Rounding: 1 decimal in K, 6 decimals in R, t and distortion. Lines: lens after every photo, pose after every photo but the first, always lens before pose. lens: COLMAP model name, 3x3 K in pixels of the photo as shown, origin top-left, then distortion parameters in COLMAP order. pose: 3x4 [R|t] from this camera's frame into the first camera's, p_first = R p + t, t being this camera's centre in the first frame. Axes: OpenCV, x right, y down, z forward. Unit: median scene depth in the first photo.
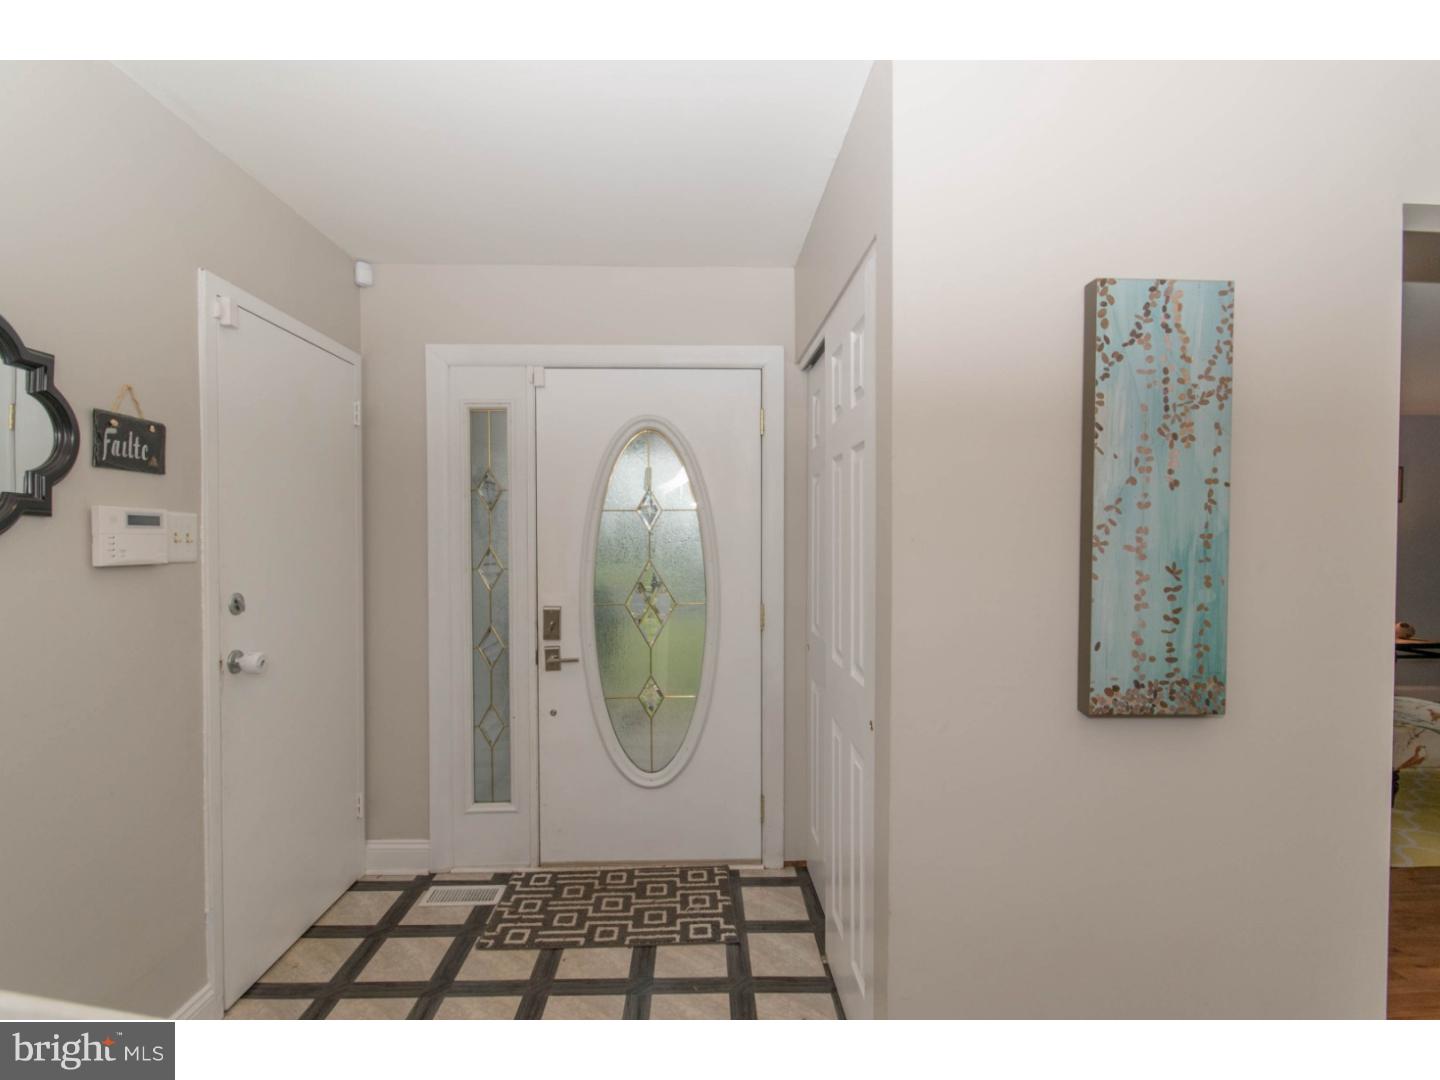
lens RADIAL K [[682.1, 0, 715.8], [0, 682.1, 546.4], [0, 0, 1]] dist [0.000082, 0.000146]
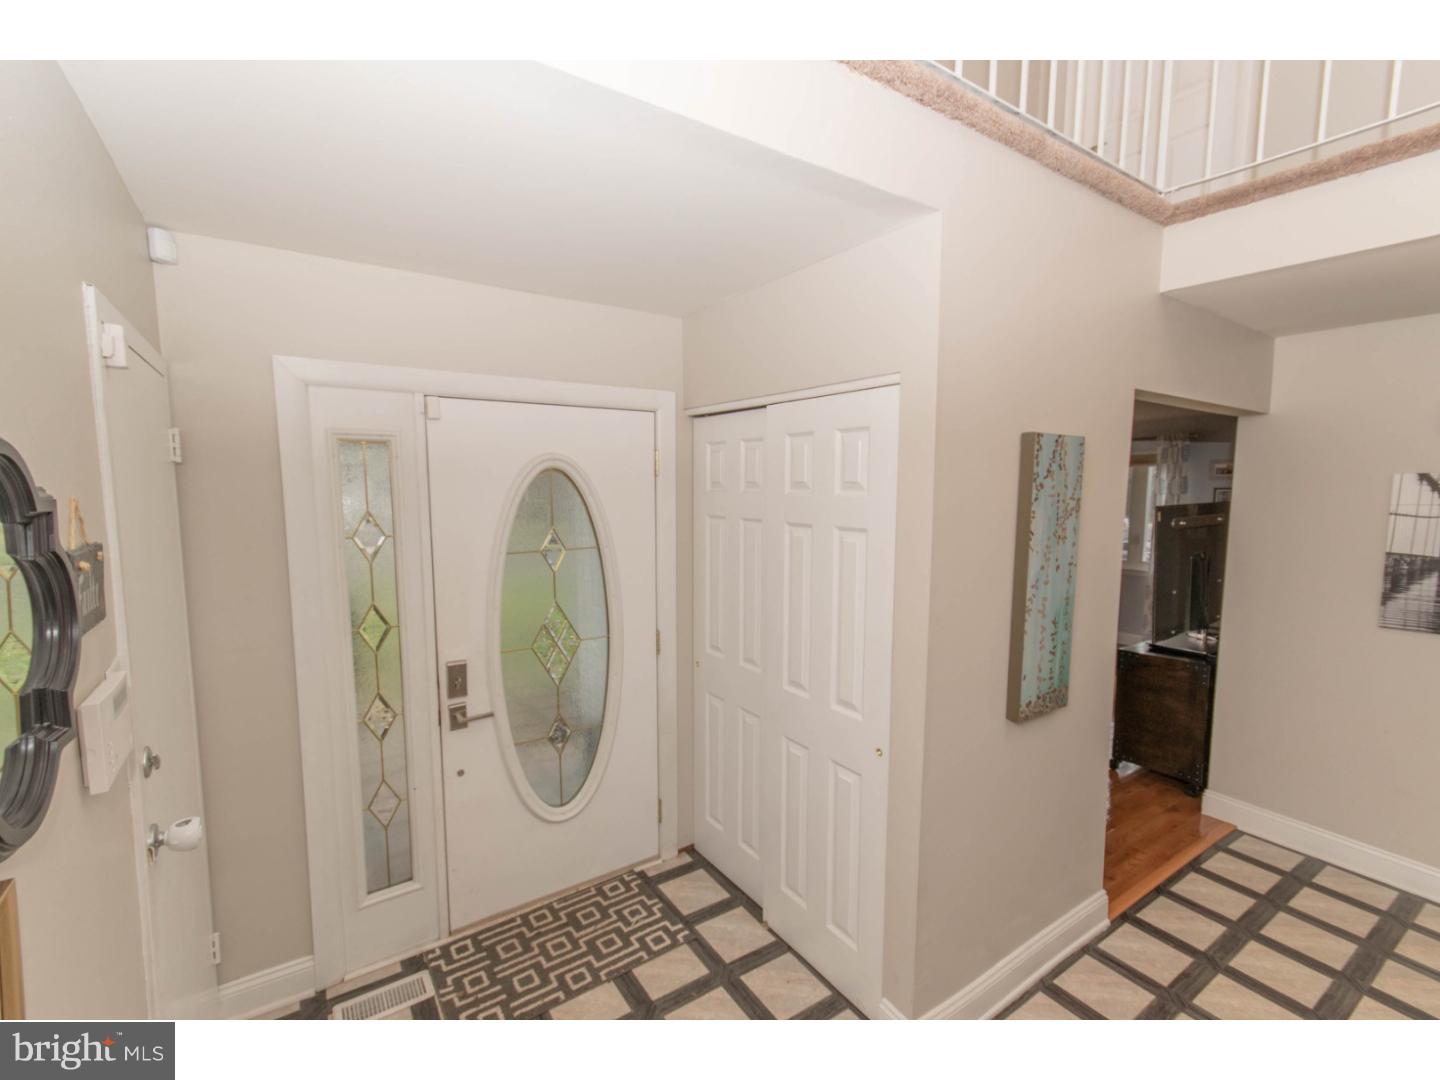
lens RADIAL K [[640.0, 0, 721.5], [0, 640.0, 546.3], [0, 0, 1]] dist [0.016466, -0.006481]
pose [[0.845036, -0.049634, 0.532402, -0.466816], [0.003565, 0.996183, 0.087213, -0.167587], [-0.534698, -0.071800, 0.841987, 0.111733]]
